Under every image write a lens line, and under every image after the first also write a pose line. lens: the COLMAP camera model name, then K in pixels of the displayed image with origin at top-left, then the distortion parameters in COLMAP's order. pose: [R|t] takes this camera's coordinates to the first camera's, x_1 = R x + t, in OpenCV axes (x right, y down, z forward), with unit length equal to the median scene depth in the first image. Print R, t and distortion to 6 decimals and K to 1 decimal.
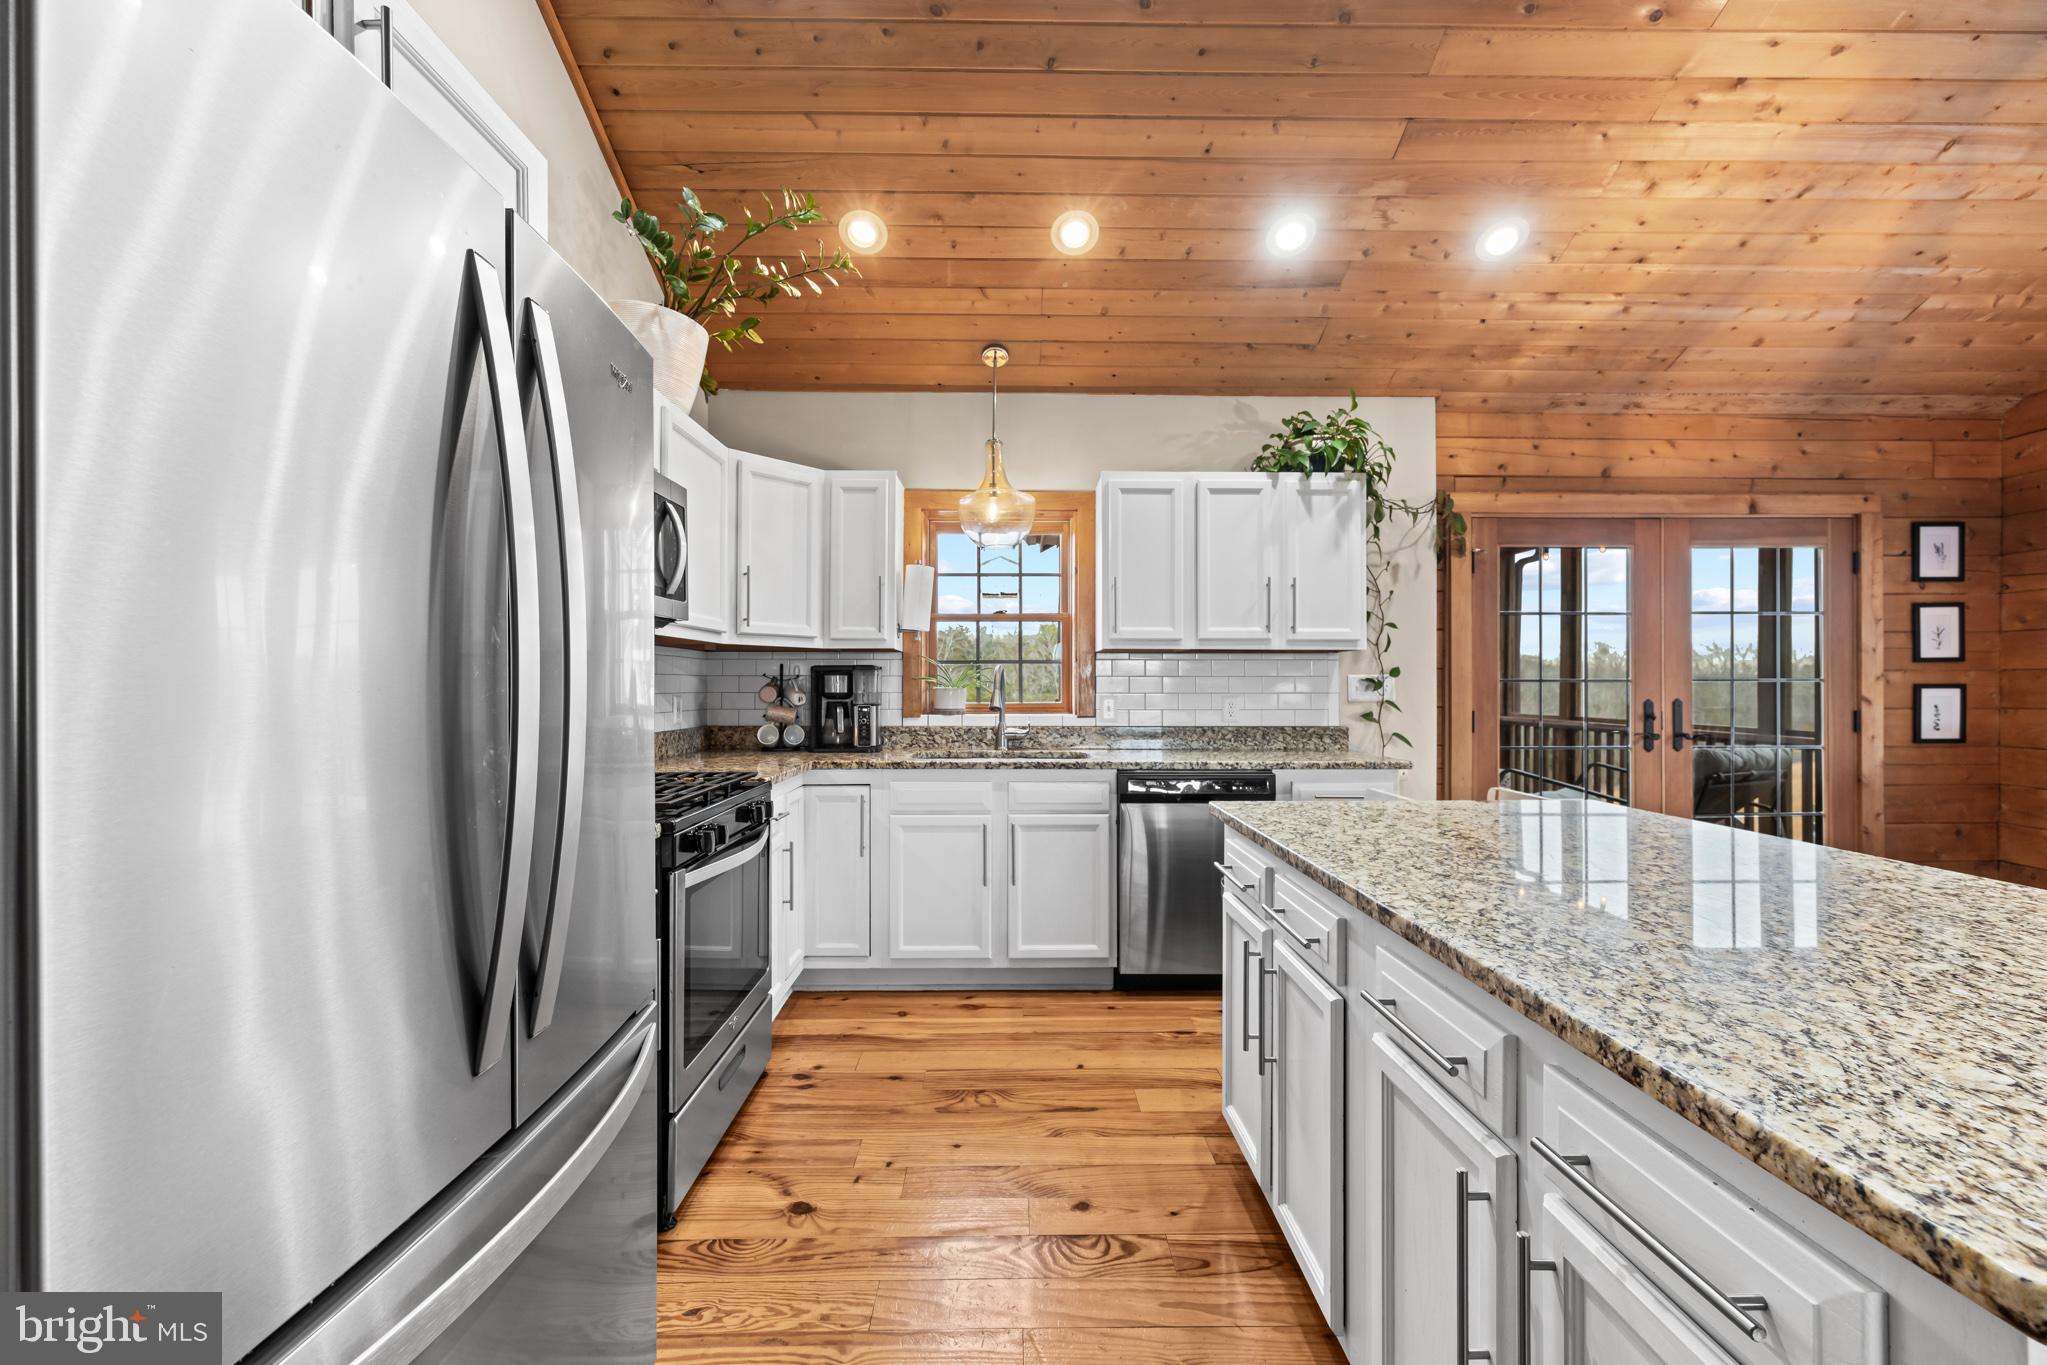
lens RADIAL K [[819.5, 0, 1023.5], [0, 819.5, 682.5], [0, 0, 1]] dist [-0.002383, -0.000039]
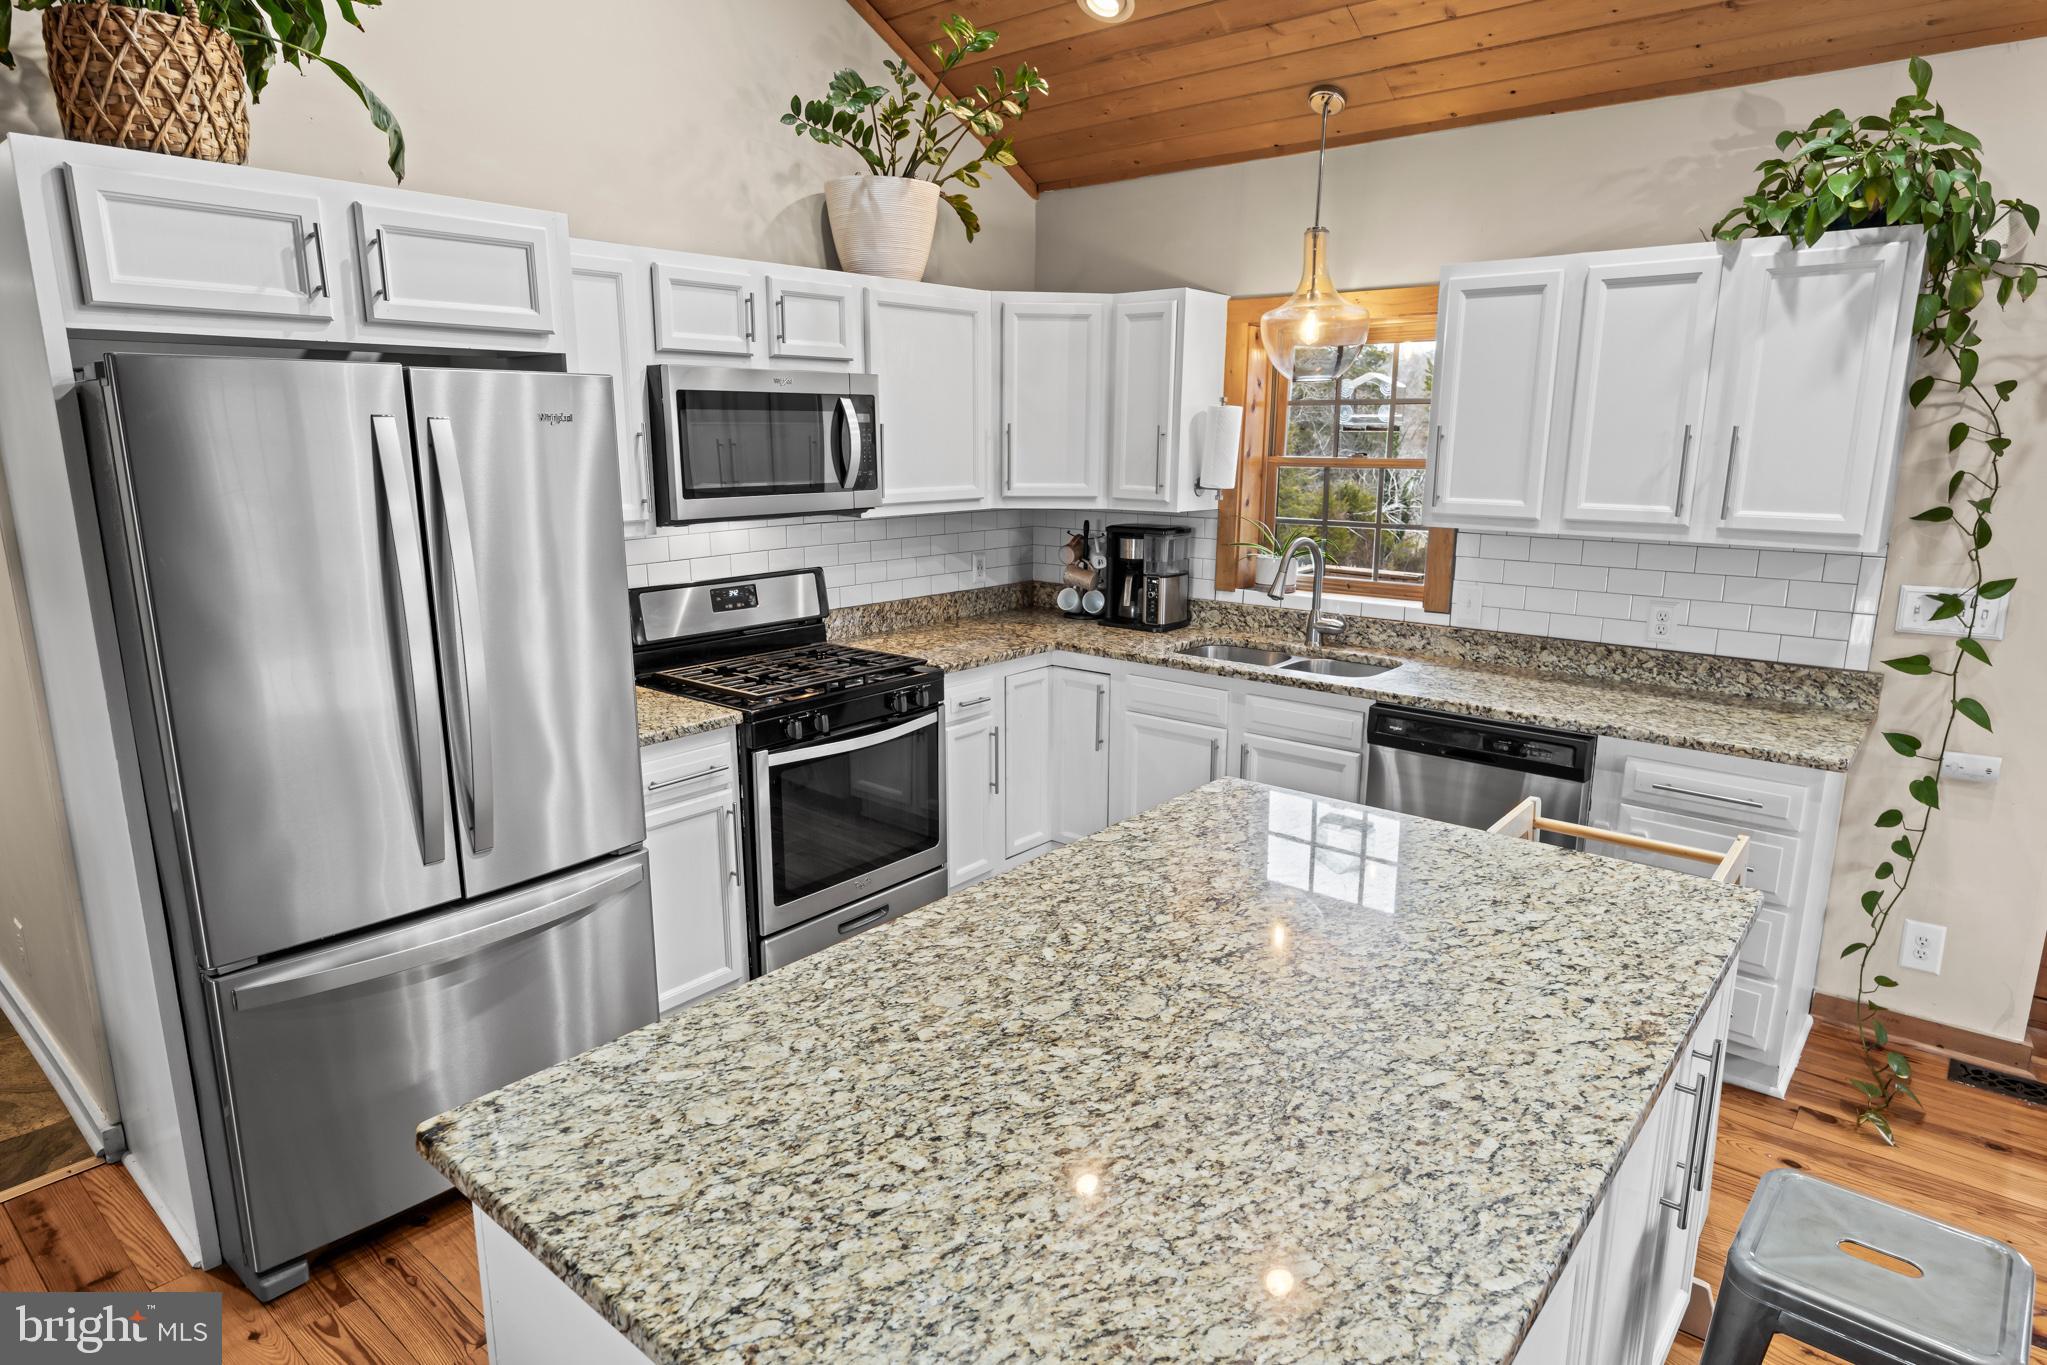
lens RADIAL K [[1167.3, 0, 1023.5], [0, 1167.3, 682.5], [0, 0, 1]] dist [0.004720, -0.000855]
pose [[0.757867, 0.139488, -0.637323, 0.494347], [-0.001345, 0.977209, 0.212277, -0.122202], [0.652408, -0.160020, 0.740782, -0.005849]]
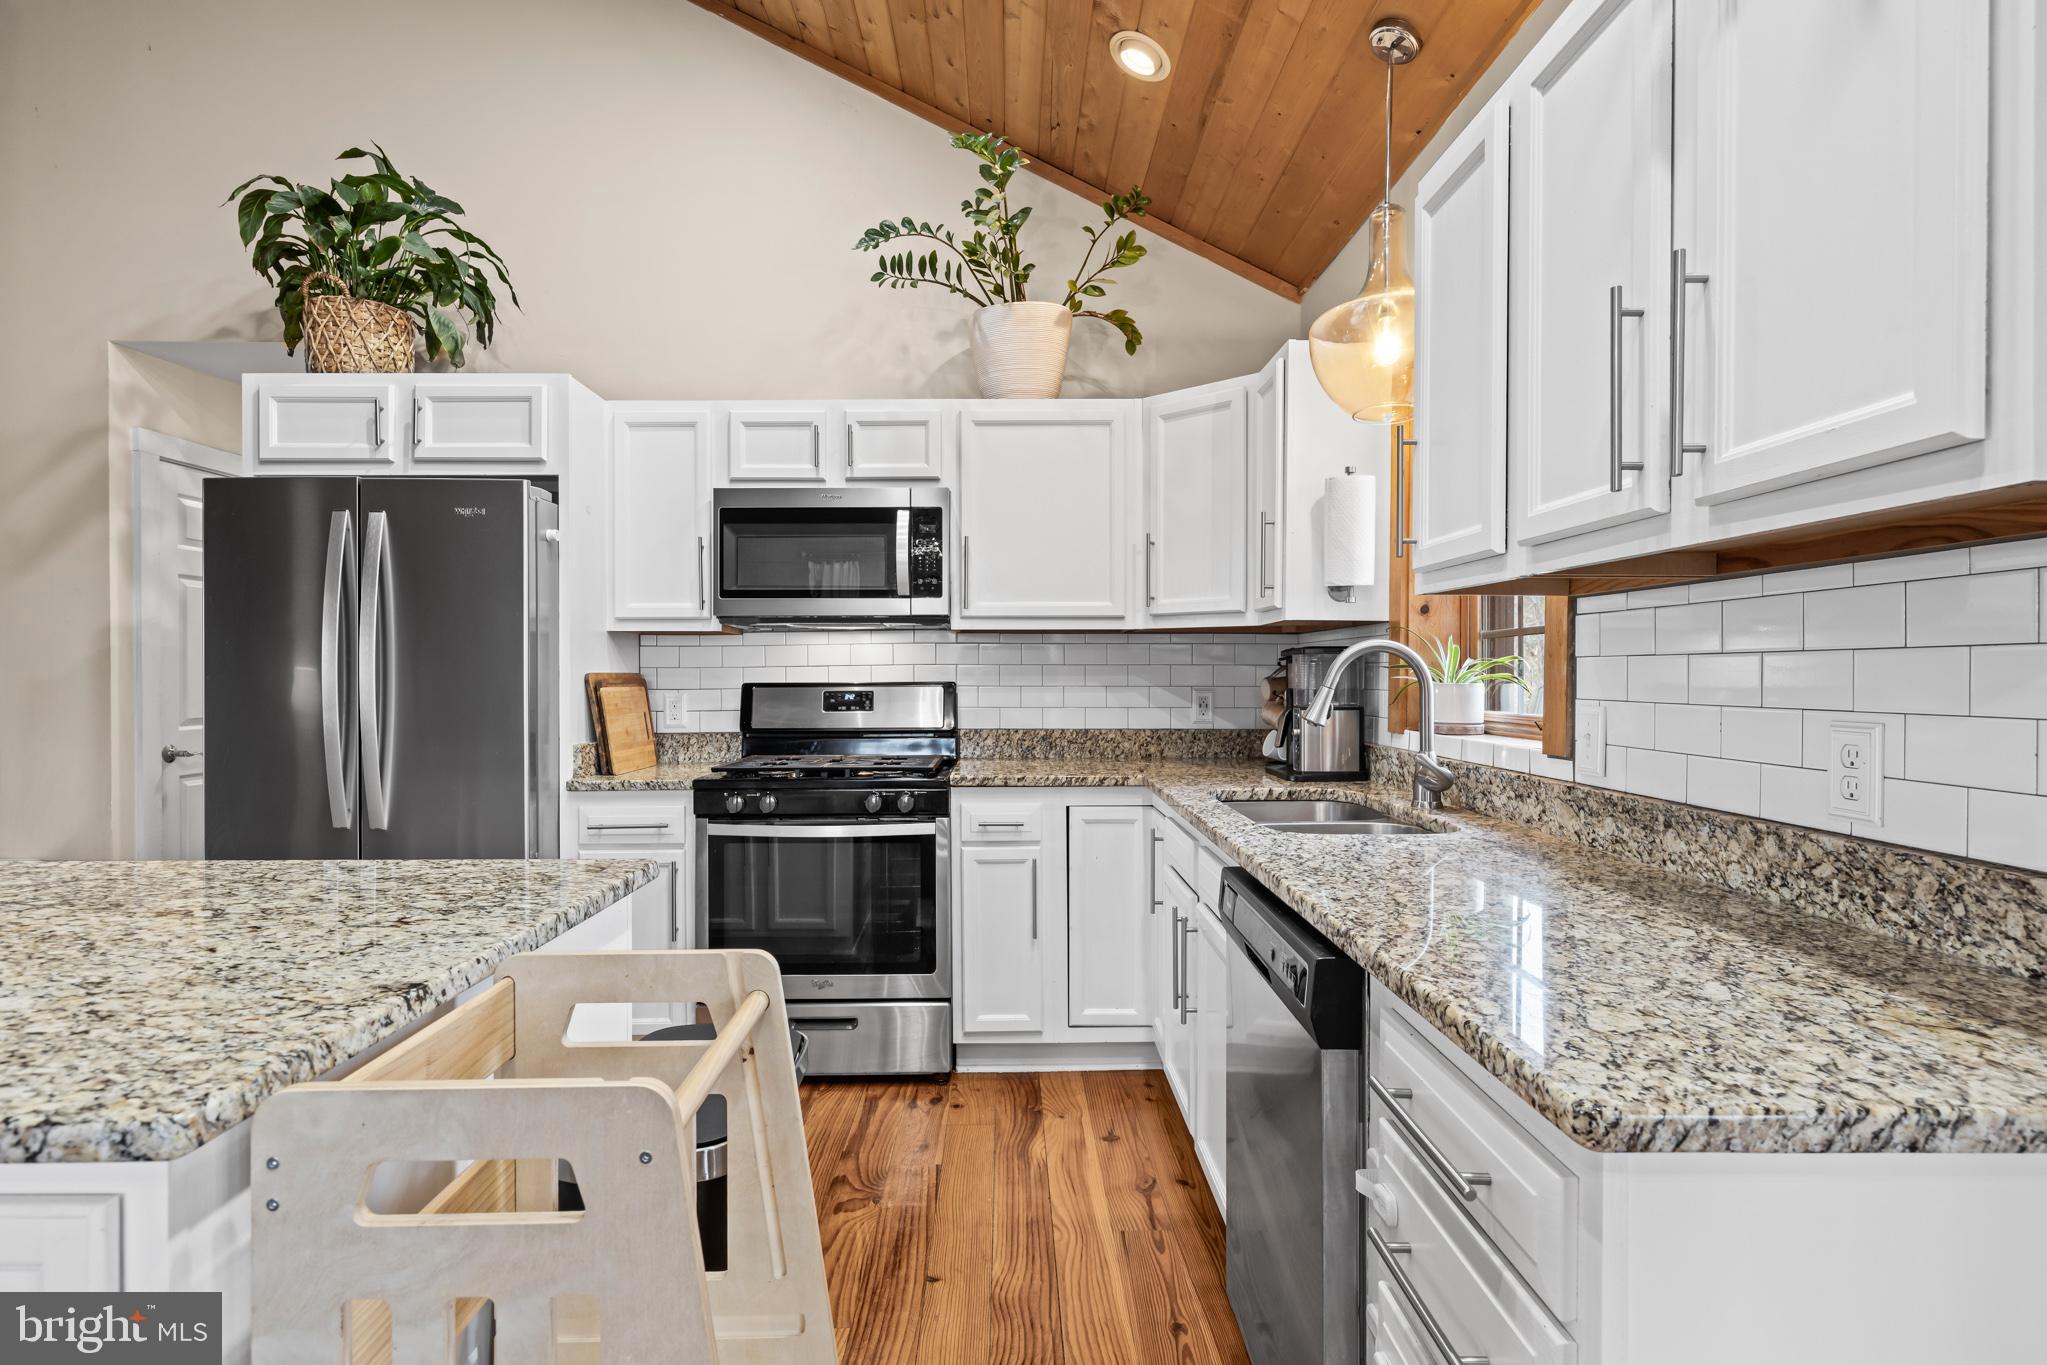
lens RADIAL K [[1019.5, 0, 1023.5], [0, 1019.5, 682.5], [0, 0, 1]] dist [0.000290, 0.000285]
pose [[-0.000968, 0.006601, -0.999978, 0.624001], [0.002213, 0.999976, 0.006599, 0.000894], [0.999997, -0.002207, -0.000982, 0.781193]]
